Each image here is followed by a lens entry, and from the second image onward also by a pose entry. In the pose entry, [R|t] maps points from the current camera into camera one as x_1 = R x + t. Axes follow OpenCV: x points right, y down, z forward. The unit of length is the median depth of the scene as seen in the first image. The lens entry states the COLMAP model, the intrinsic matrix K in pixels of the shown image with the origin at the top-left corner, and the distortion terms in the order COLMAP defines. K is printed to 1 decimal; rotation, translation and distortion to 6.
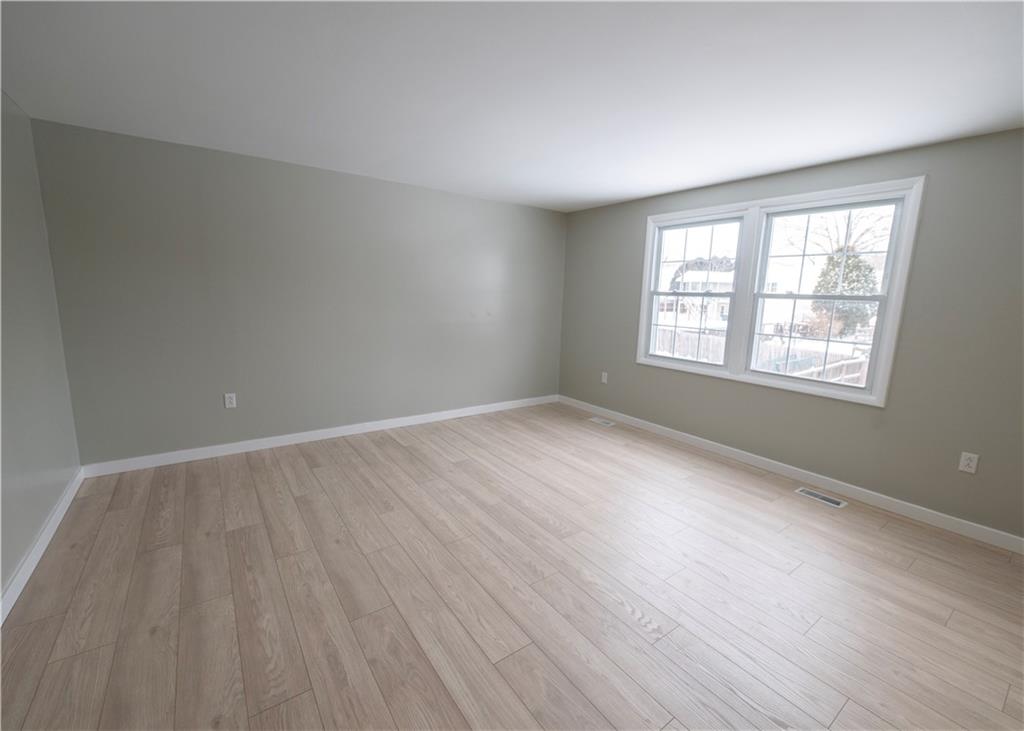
lens RADIAL K [[447.3, 0, 515.9], [0, 447.3, 367.4], [0, 0, 1]] dist [-0.000407, -0.001845]
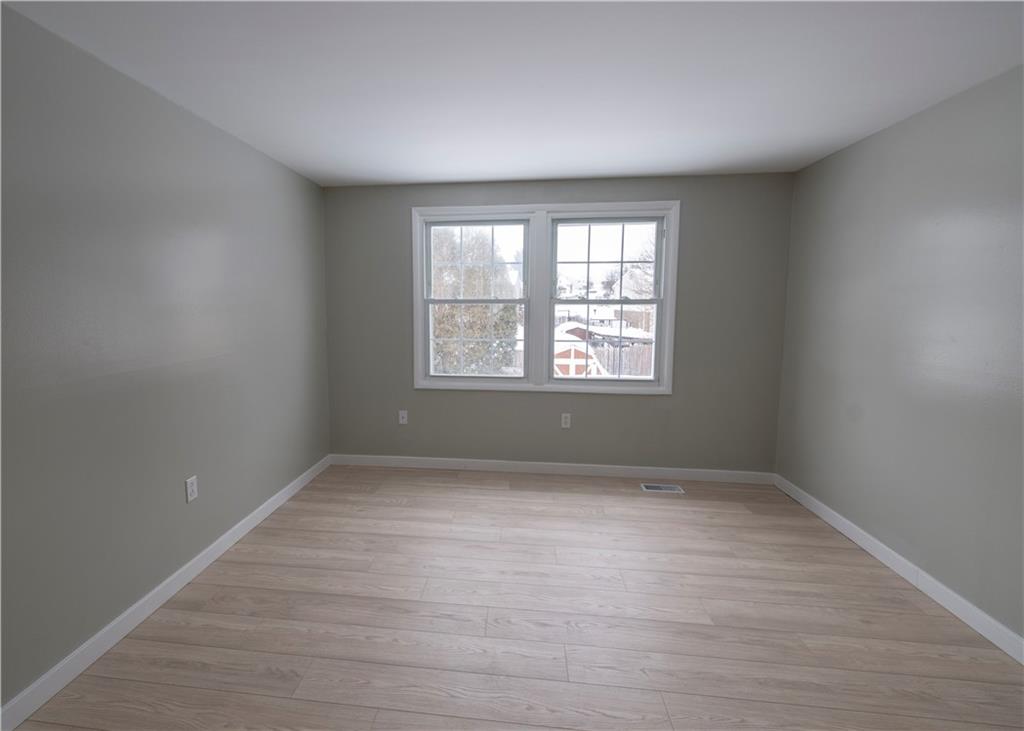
lens RADIAL K [[474.9, 0, 513.2], [0, 474.9, 360.5], [0, 0, 1]] dist [-0.002026, -0.001032]
pose [[0.671494, -0.114005, 0.732187, -0.320686], [0.140057, 0.989811, 0.025671, -0.080930], [-0.727653, 0.085310, 0.680619, 0.411197]]
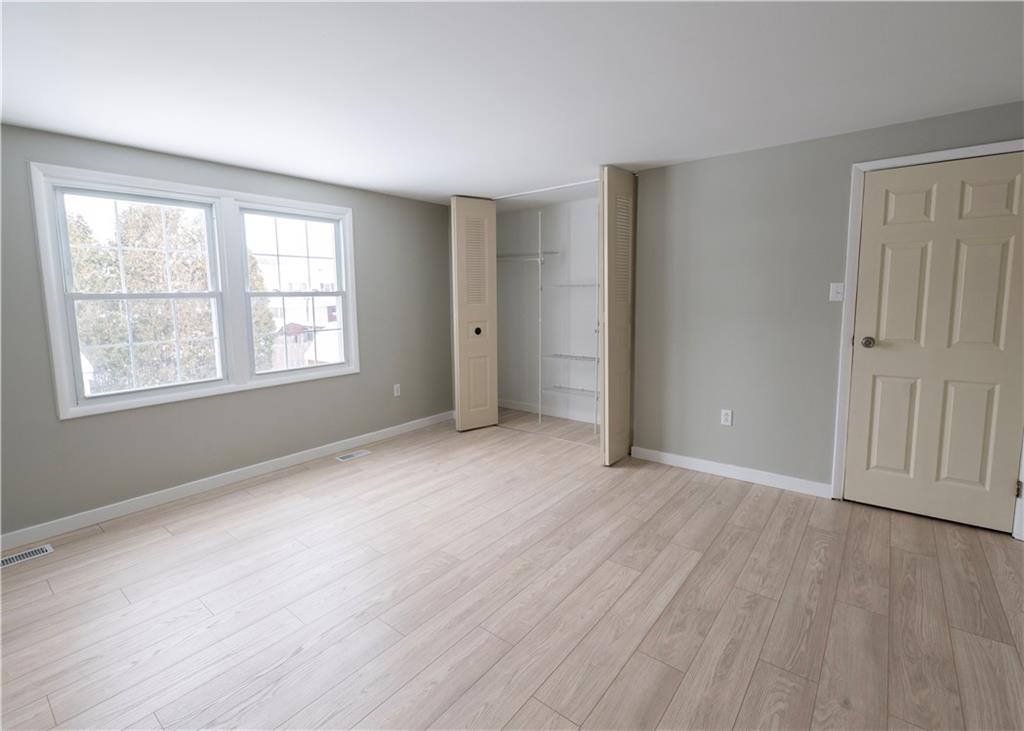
lens RADIAL K [[447.3, 0, 534.8], [0, 447.3, 345.0], [0, 0, 1]] dist [-0.000407, -0.001845]
pose [[-0.284898, -0.134934, 0.949013, -0.585202], [0.165458, 0.968260, 0.187342, -0.150393], [-0.944170, 0.210395, -0.253530, 0.775120]]
